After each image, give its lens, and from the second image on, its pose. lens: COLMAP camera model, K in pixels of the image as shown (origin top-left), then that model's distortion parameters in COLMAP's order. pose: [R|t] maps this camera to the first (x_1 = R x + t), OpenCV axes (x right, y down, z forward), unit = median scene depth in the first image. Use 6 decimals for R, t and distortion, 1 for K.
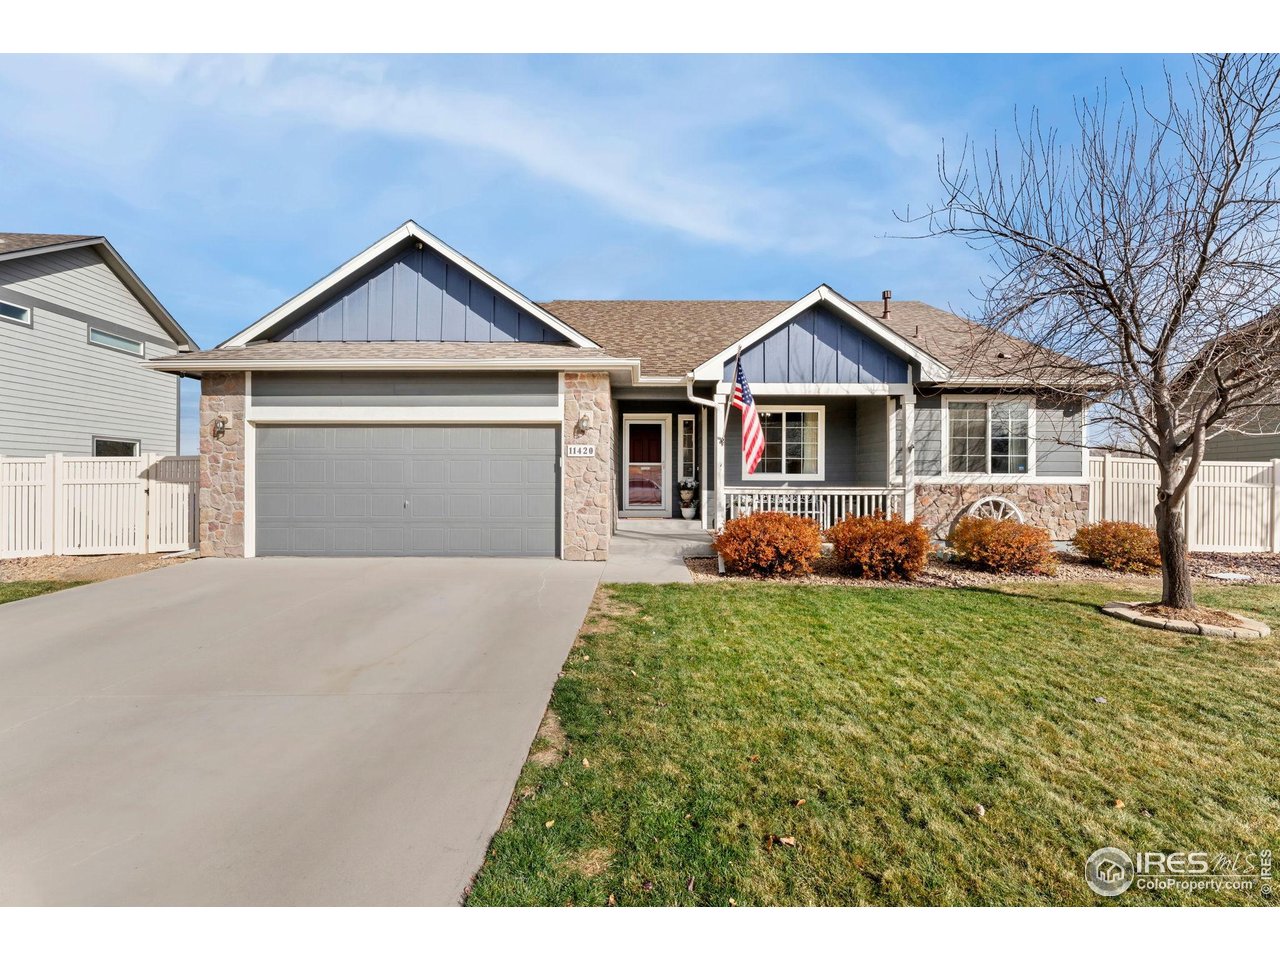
lens RADIAL K [[517.7, 0, 640.0], [0, 517.7, 480.0], [0, 0, 1]] dist [-0.000142, -0.000024]
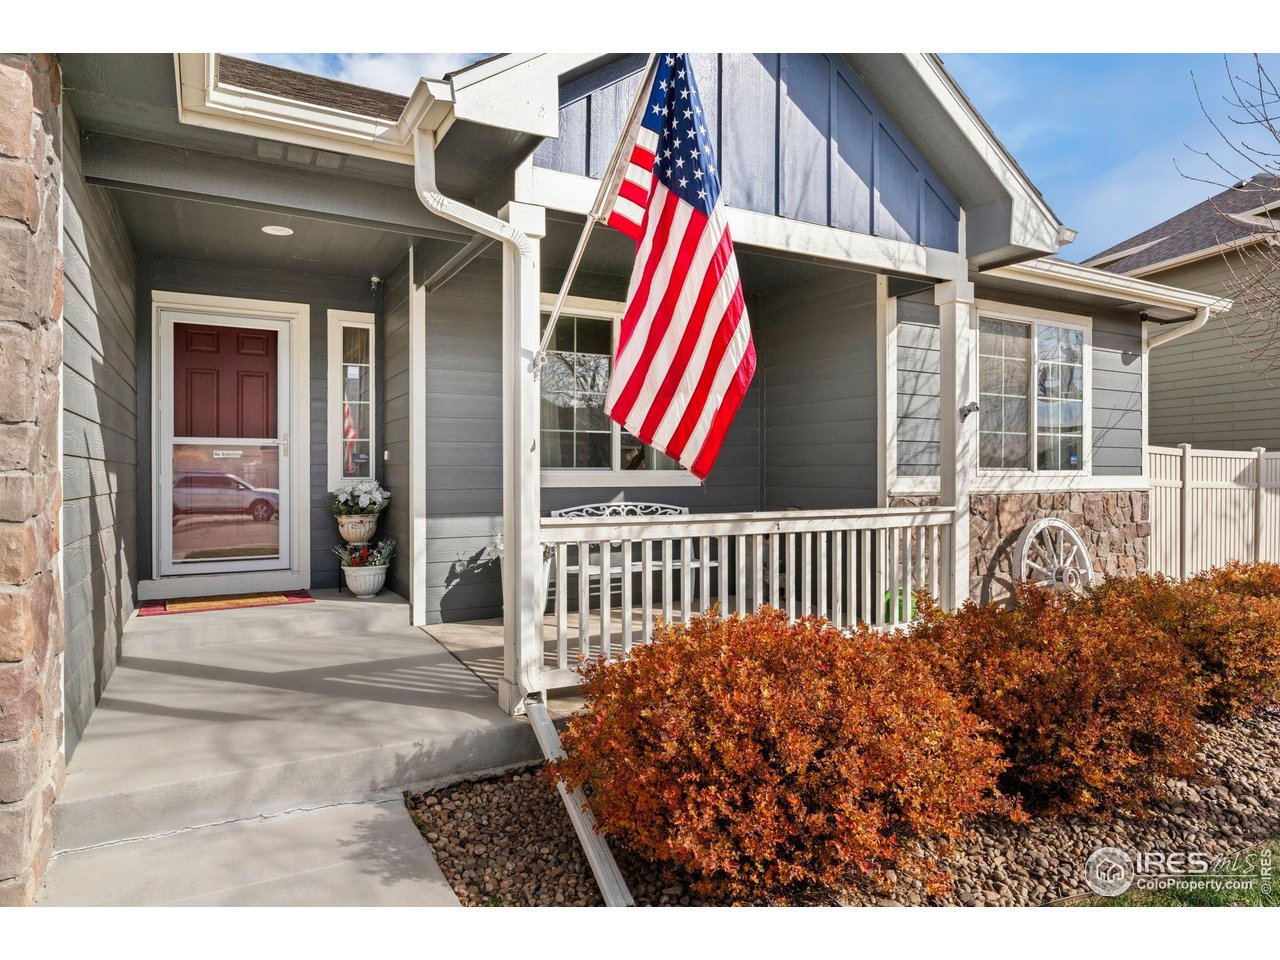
lens RADIAL K [[770.8, 0, 640.7], [0, 770.8, 466.2], [0, 0, 1]] dist [0.003624, 0.000403]
pose [[0.871012, 0.000446, 0.491261, -0.003034], [0.003315, 0.999971, -0.006786, -0.013043], [-0.491250, 0.007539, 0.870986, 0.550014]]
